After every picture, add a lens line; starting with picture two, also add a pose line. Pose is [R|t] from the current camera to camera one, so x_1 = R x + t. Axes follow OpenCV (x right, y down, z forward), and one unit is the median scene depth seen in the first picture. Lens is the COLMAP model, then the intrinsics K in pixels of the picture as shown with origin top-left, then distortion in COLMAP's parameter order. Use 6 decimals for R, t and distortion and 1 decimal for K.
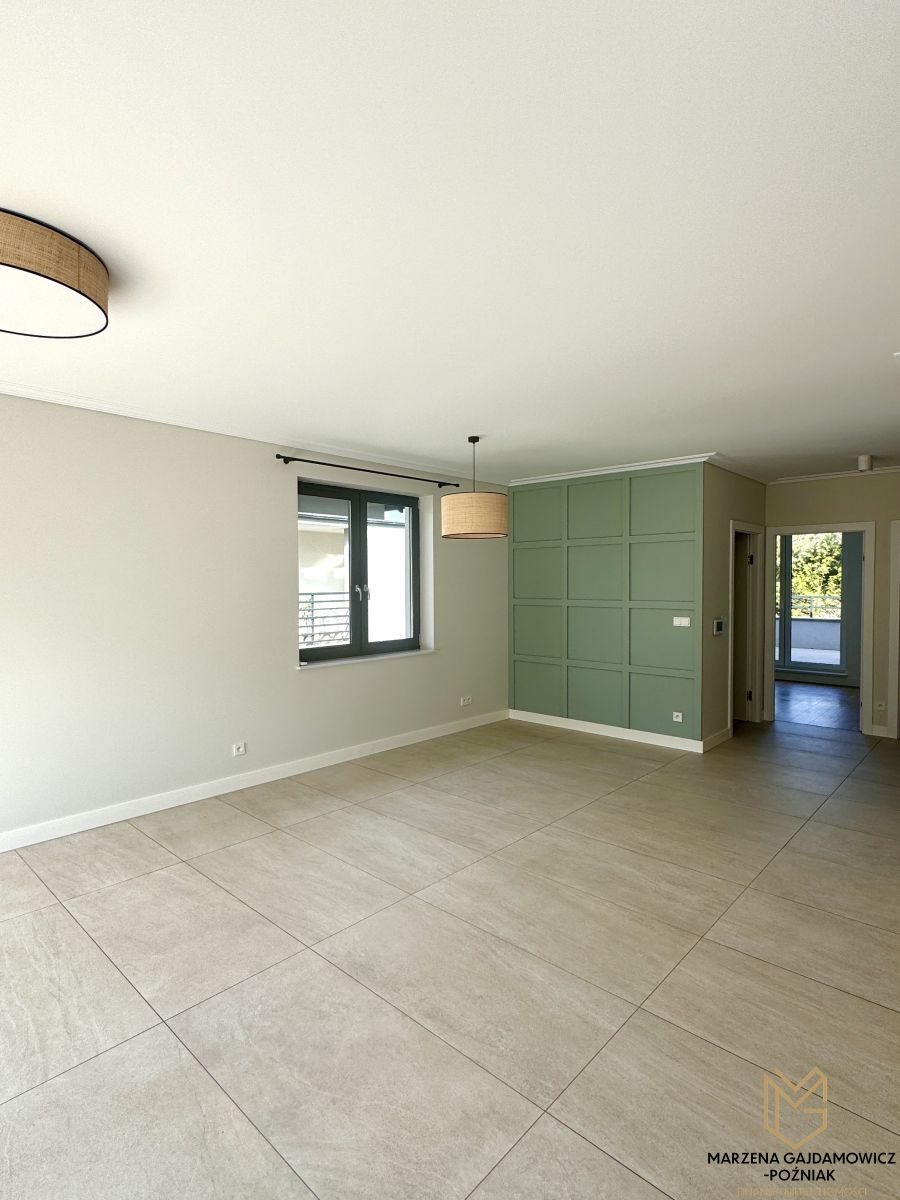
lens RADIAL K [[618.0, 0, 450.0], [0, 618.0, 600.0], [0, 0, 1]] dist [-0.000031, -0.000014]
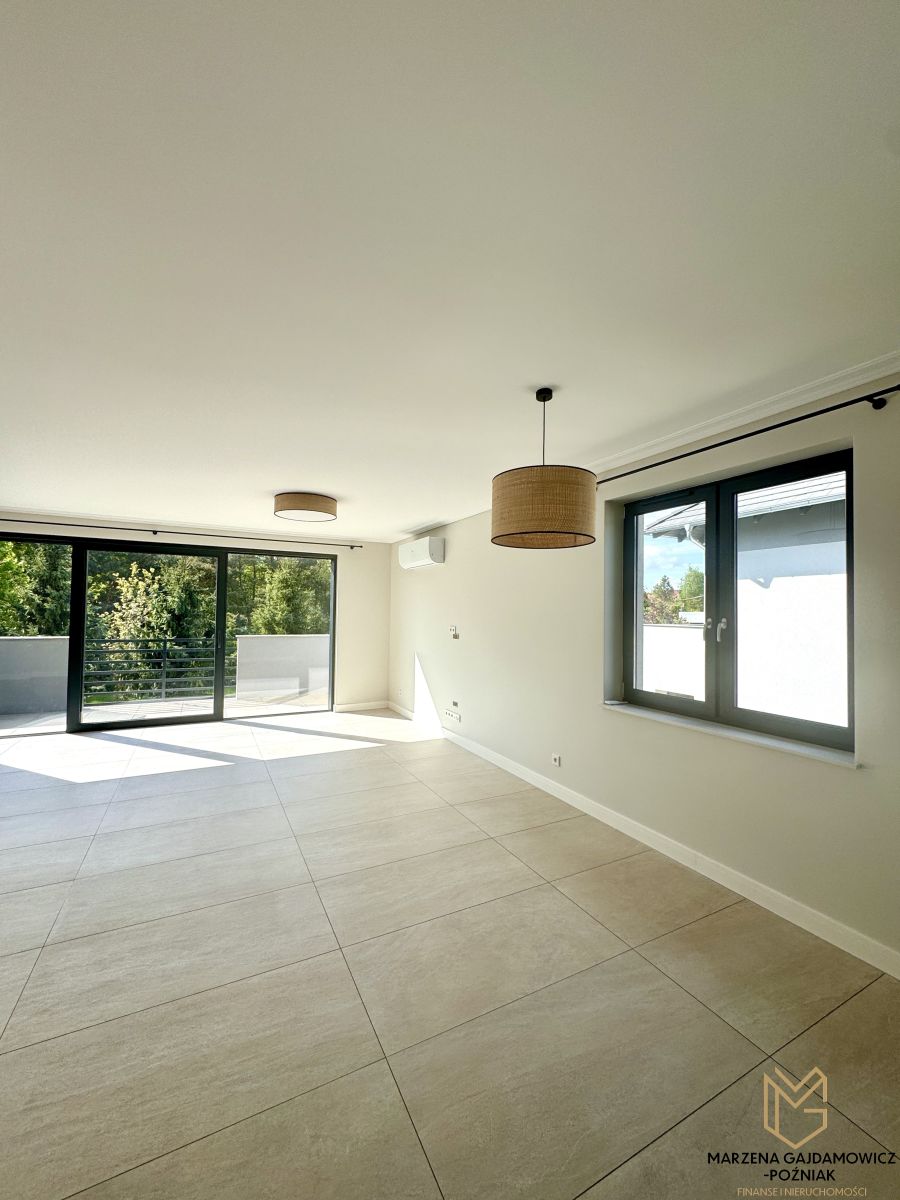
lens RADIAL K [[478.2, 0, 450.0], [0, 478.2, 600.0], [0, 0, 1]] dist [-0.004369, 0.000982]
pose [[-0.331945, -0.022574, -0.943029, 0.659015], [-0.041018, 0.999113, -0.009479, -0.040873], [0.942407, 0.035535, -0.332576, 1.310259]]
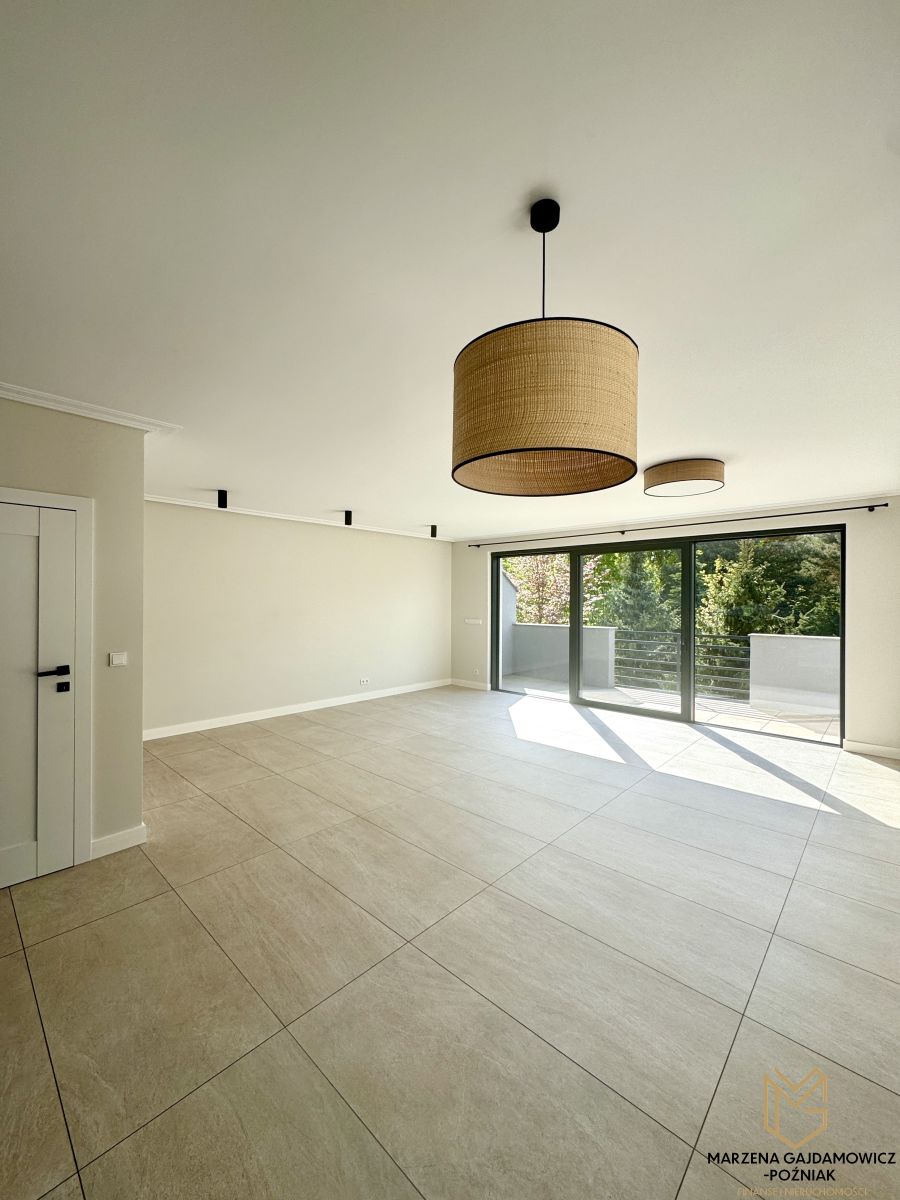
lens RADIAL K [[478.2, 0, 450.0], [0, 478.2, 600.0], [0, 0, 1]] dist [-0.004369, 0.000982]
pose [[-0.999999, -0.000123, -0.001424, 0.114379], [-0.000163, 0.999593, 0.028534, -0.047306], [0.001420, 0.028534, -0.999592, 1.564252]]
